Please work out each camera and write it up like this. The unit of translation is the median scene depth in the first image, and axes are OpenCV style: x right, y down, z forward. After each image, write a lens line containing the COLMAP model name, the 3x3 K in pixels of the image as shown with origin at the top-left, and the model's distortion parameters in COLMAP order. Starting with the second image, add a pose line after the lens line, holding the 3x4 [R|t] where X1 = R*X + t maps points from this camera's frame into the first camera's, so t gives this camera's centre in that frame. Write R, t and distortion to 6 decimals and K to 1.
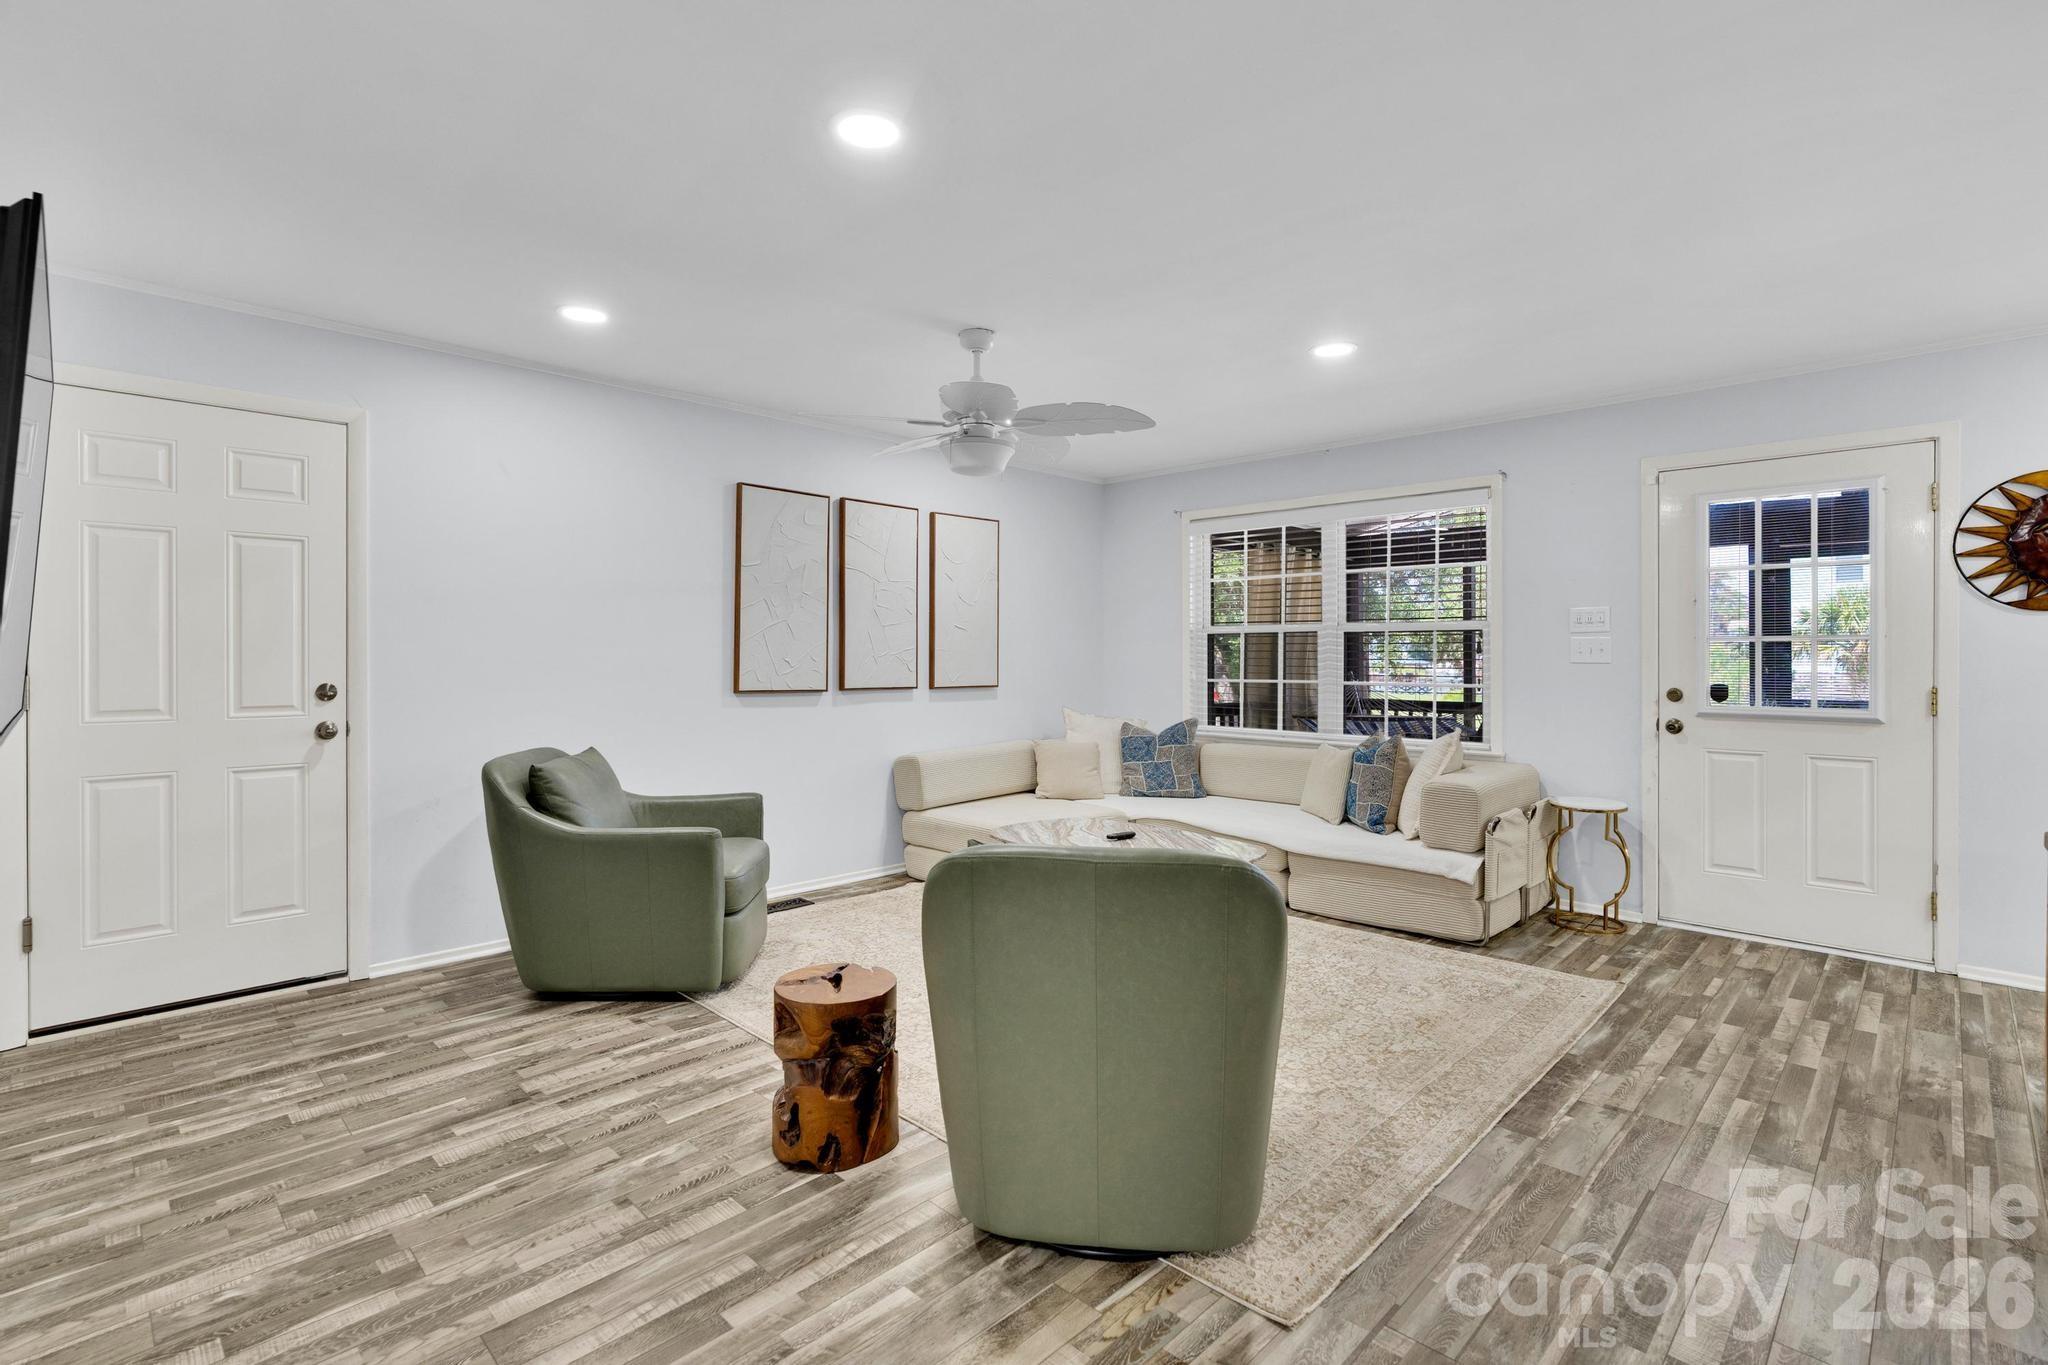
lens RADIAL K [[949.9, 0, 1035.1], [0, 949.9, 649.9], [0, 0, 1]] dist [-0.005590, 0.002744]
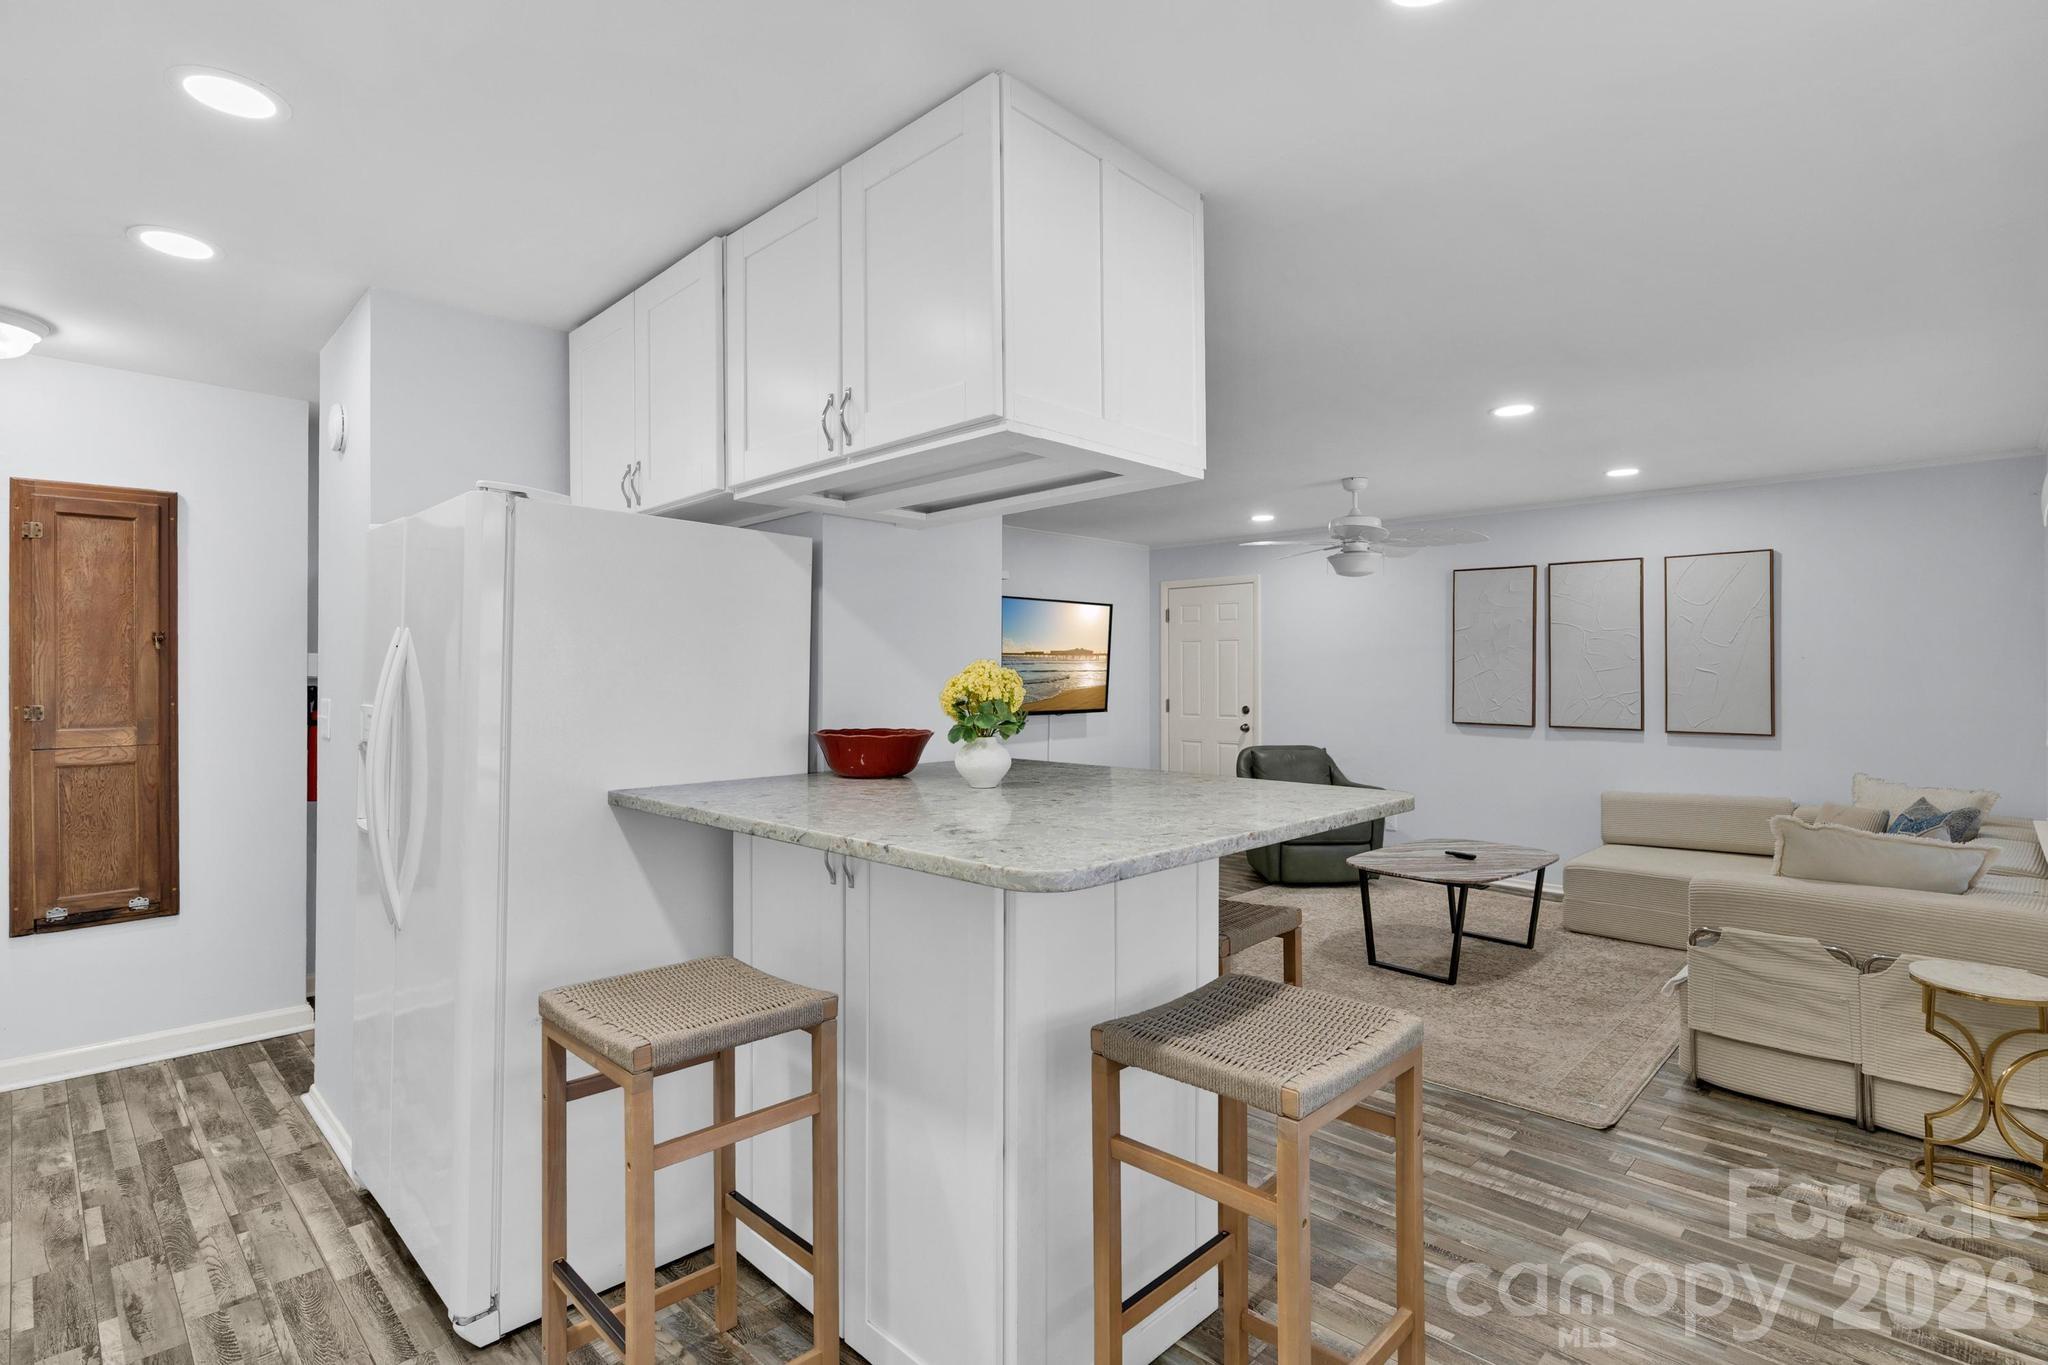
lens RADIAL K [[1003.0, 0, 1033.9], [0, 1003.0, 678.7], [0, 0, 1]] dist [-0.010948, 0.000289]
pose [[-0.000439, 0.003781, -0.999993, 1.621491], [0.004213, 0.999984, 0.003779, -0.039089], [0.999991, -0.004211, -0.000454, 0.566539]]
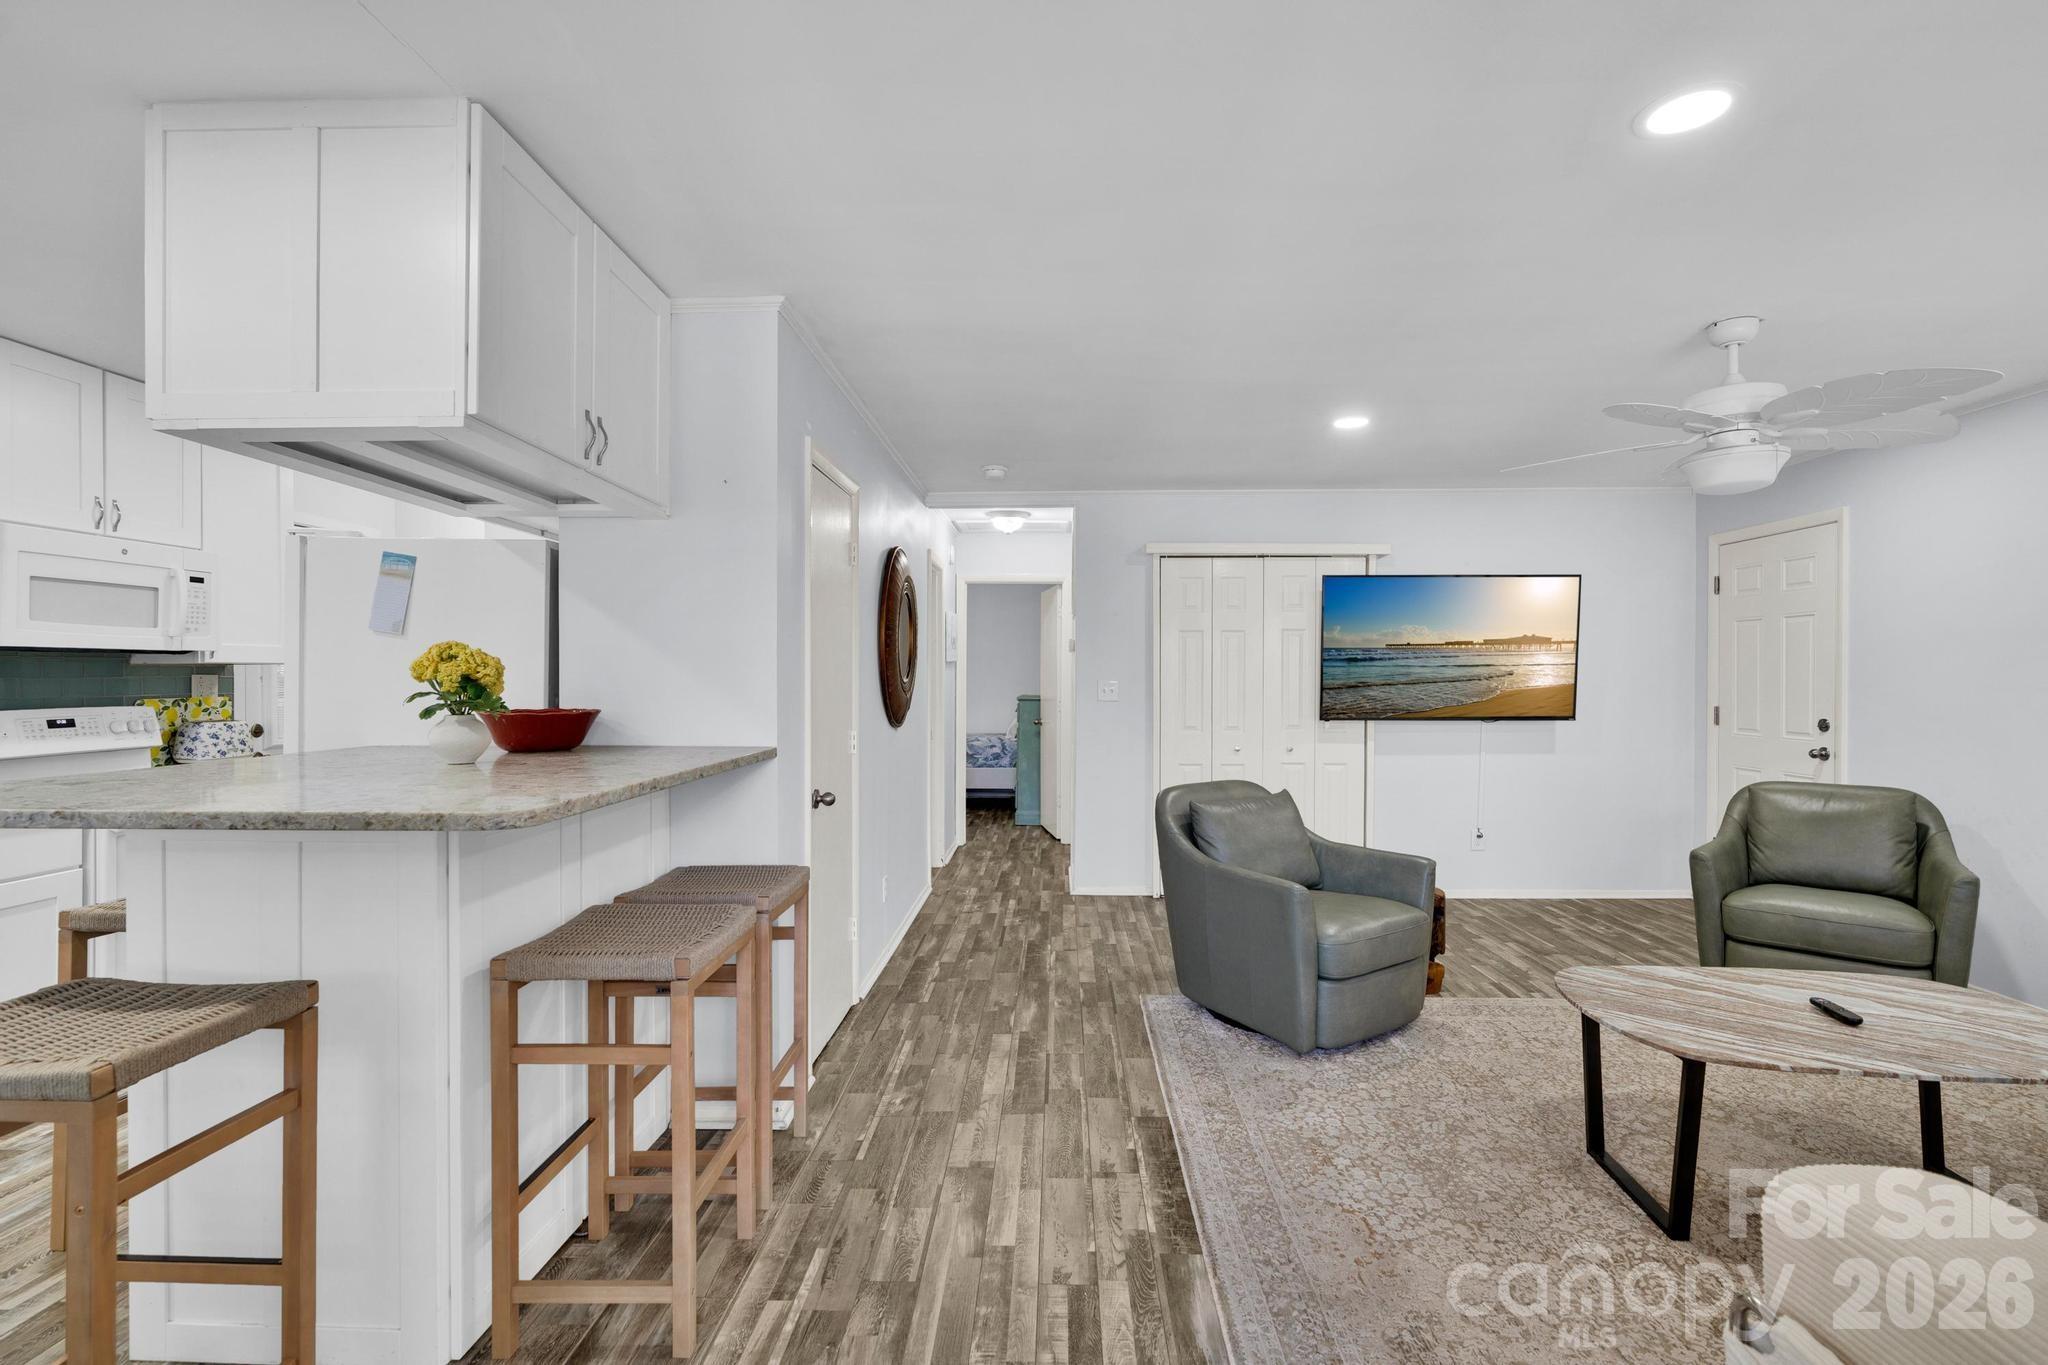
lens RADIAL K [[949.9, 0, 1028.1], [0, 949.9, 684.0], [0, 0, 1]] dist [-0.005590, 0.002744]
pose [[-0.742375, -0.000241, -0.669985, 1.061207], [-0.002966, 0.999991, 0.002927, -0.015529], [0.669979, 0.004160, -0.742369, 1.337143]]
